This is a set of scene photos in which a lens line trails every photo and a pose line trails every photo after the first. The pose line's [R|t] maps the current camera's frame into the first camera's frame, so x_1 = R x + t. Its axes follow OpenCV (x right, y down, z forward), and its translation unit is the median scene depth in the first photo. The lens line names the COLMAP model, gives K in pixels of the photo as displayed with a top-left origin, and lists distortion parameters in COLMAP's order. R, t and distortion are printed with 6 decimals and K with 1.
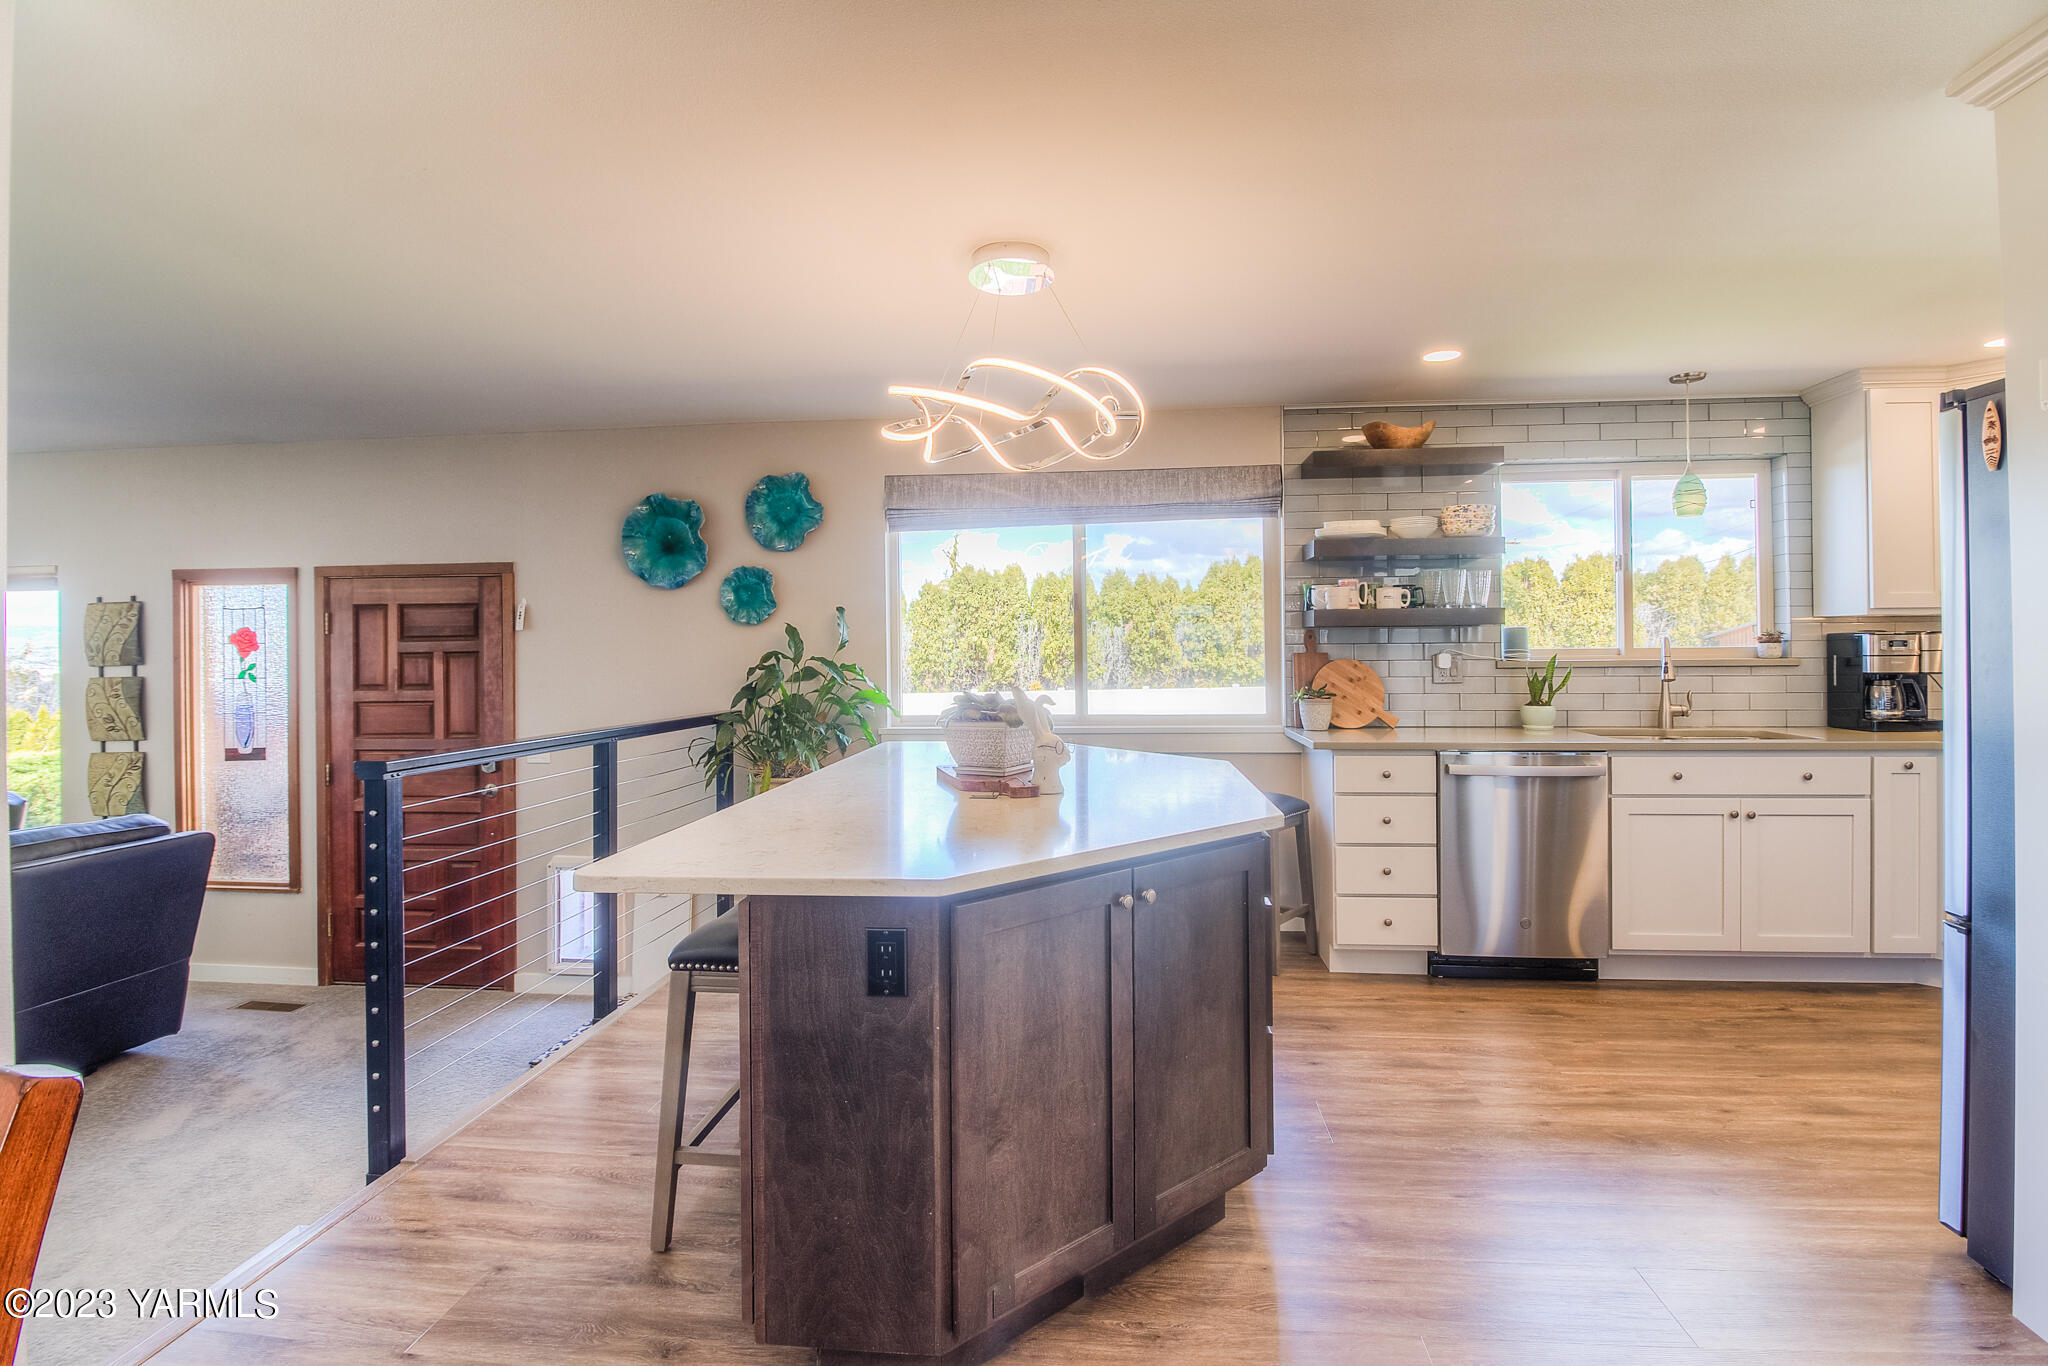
lens RADIAL K [[969.6, 0, 1037.5], [0, 969.6, 649.0], [0, 0, 1]] dist [0.001679, -0.016610]
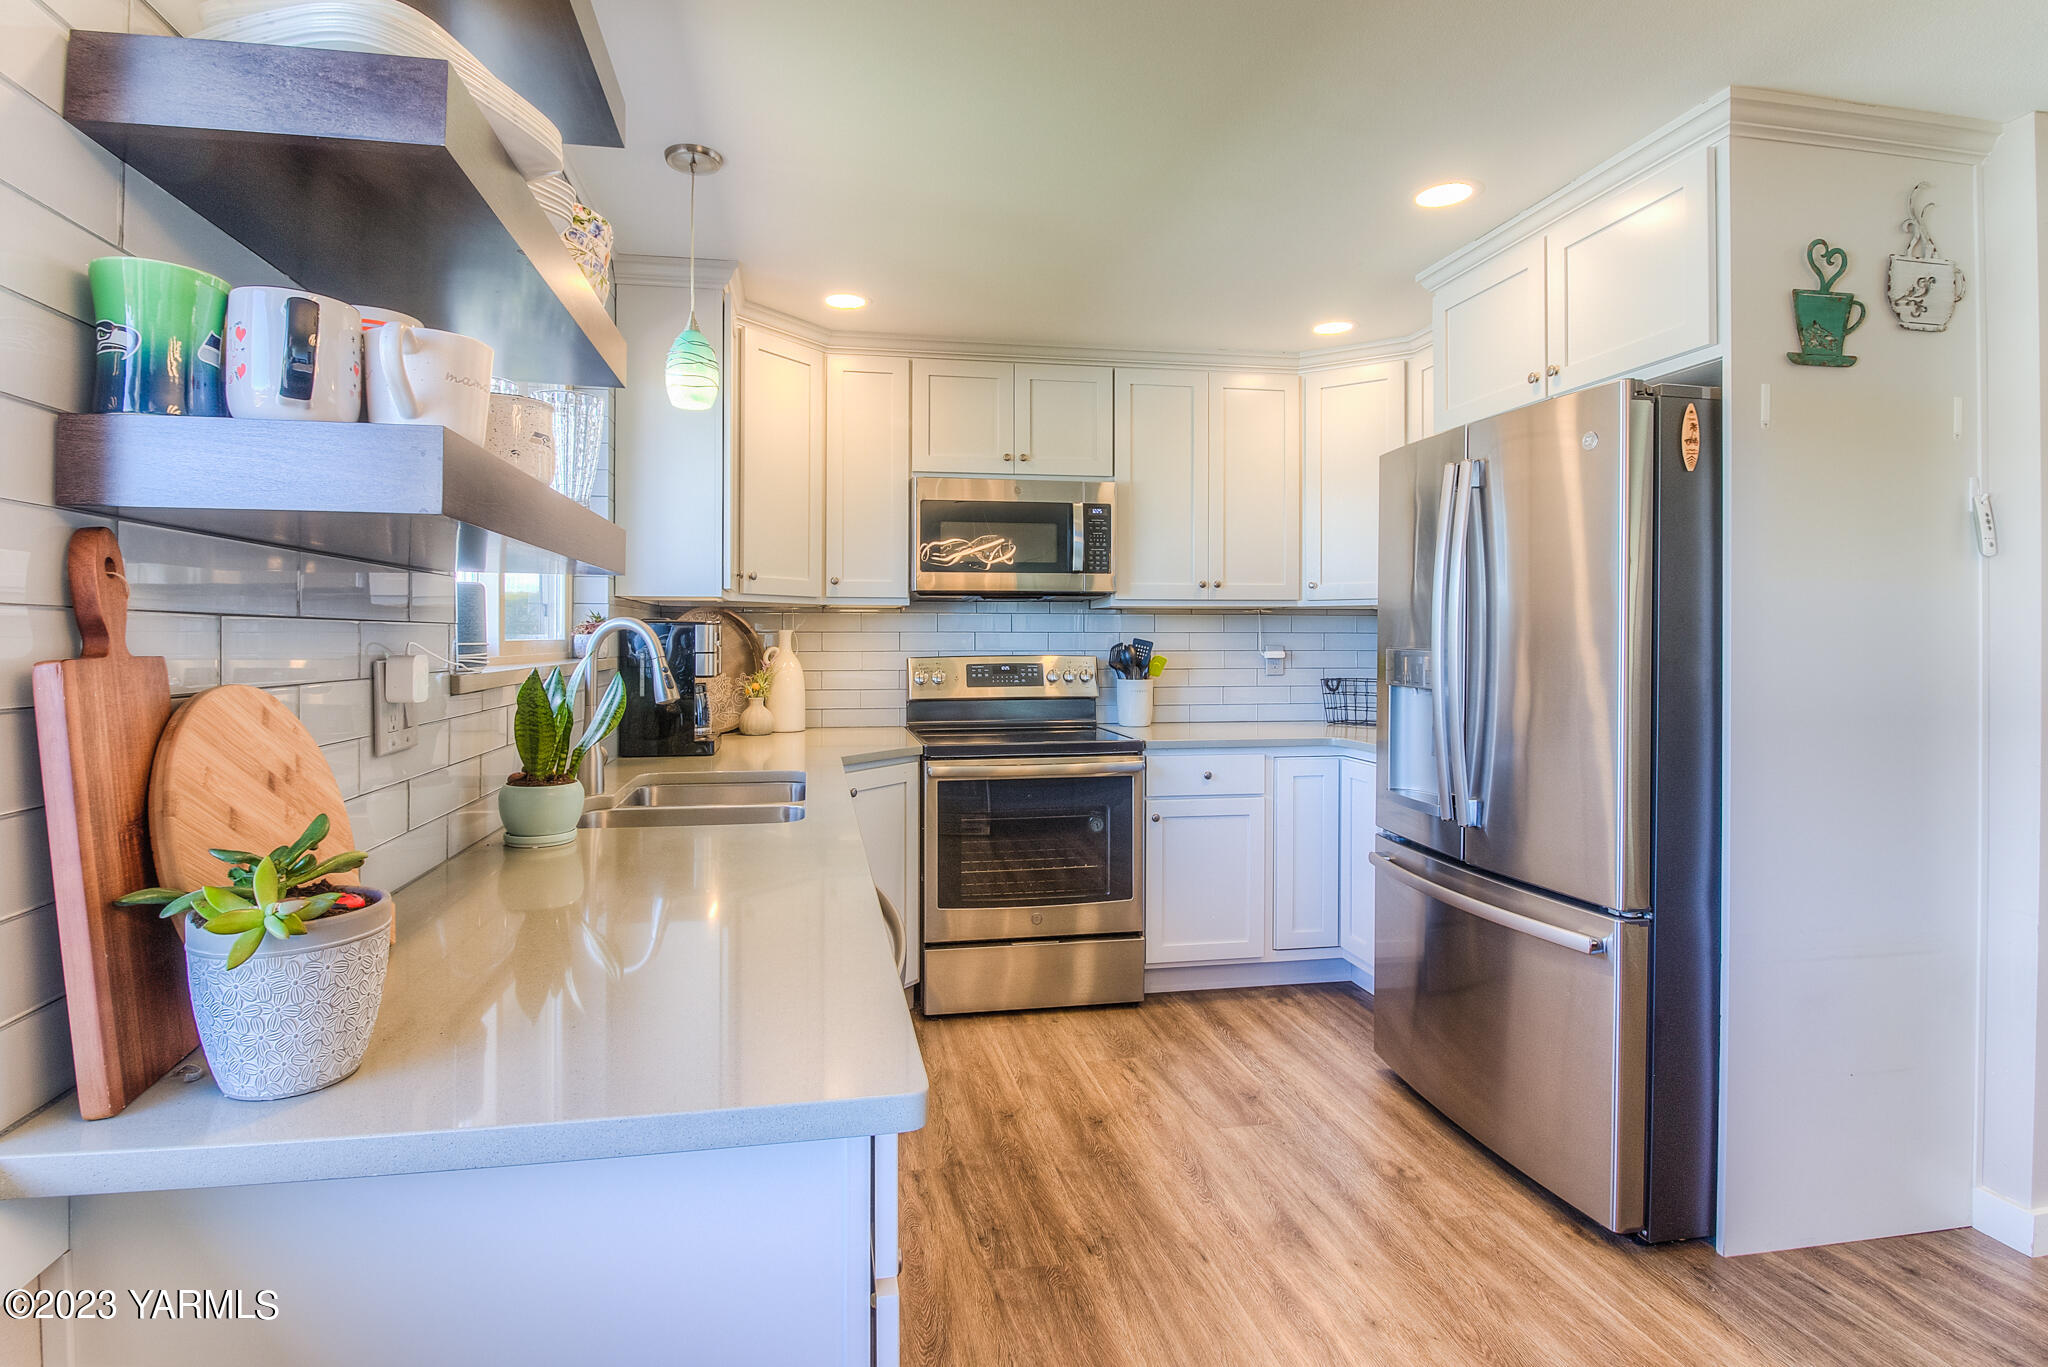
lens RADIAL K [[986.9, 0, 1016.2], [0, 986.9, 632.9], [0, 0, 1]] dist [-0.000073, -0.000096]
pose [[-0.262392, 0.013593, 0.964866, 0.070630], [0.002342, 0.999907, -0.013450, 0.002428], [-0.964959, -0.001269, -0.262399, 0.949893]]
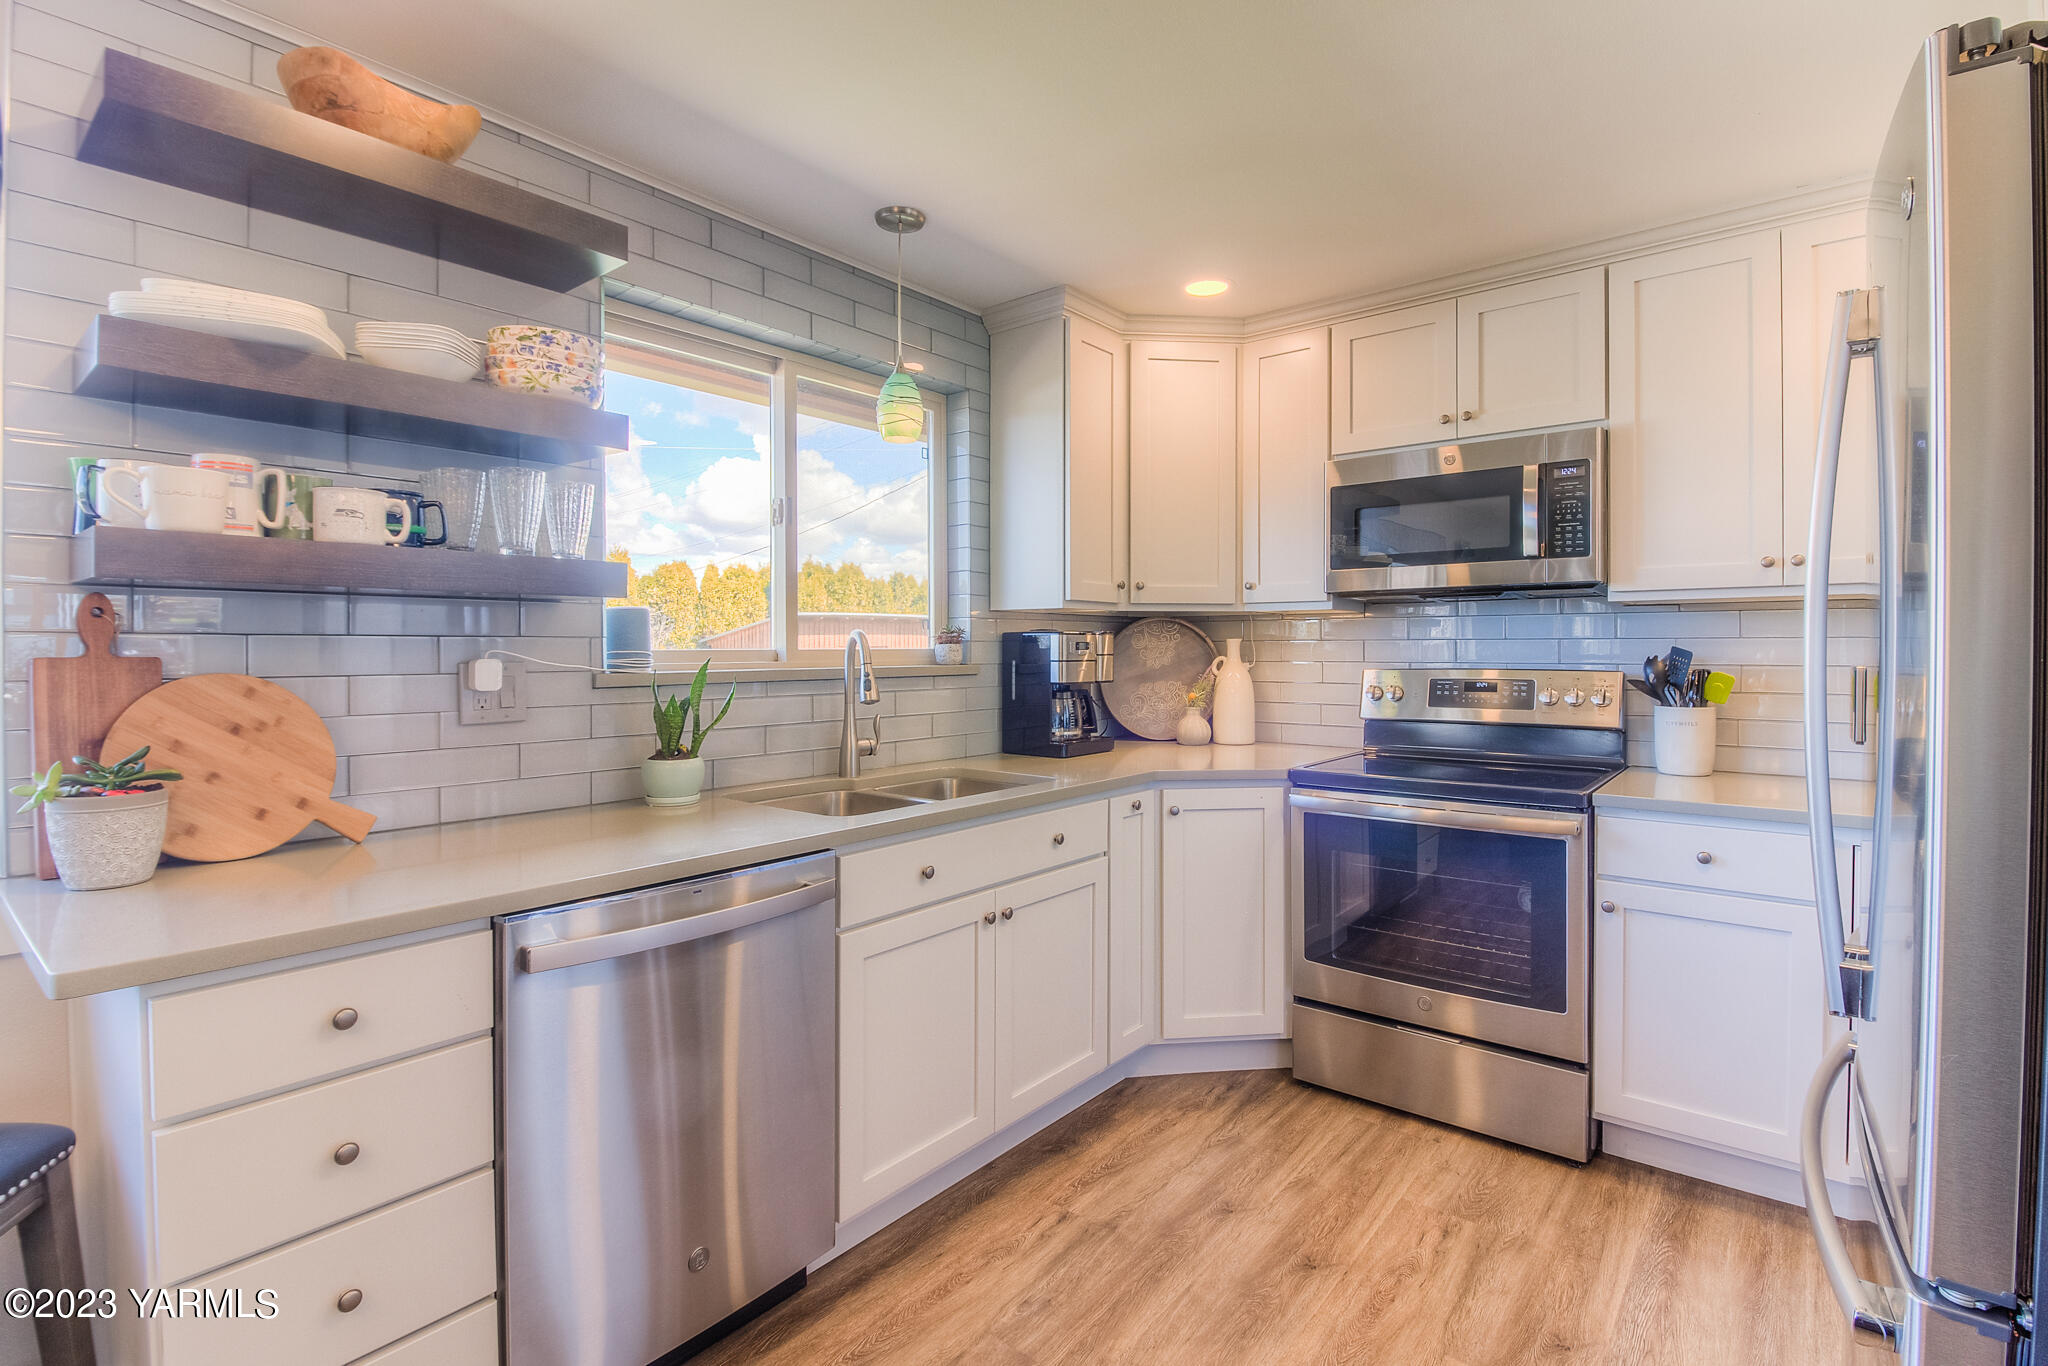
lens RADIAL K [[969.6, 0, 1037.5], [0, 969.6, 649.0], [0, 0, 1]] dist [0.001679, -0.016610]
pose [[0.560884, 0.006838, 0.827866, 0.197651], [-0.003304, 0.999976, -0.006021, 0.001980], [-0.827888, 0.000641, 0.560893, 0.558087]]
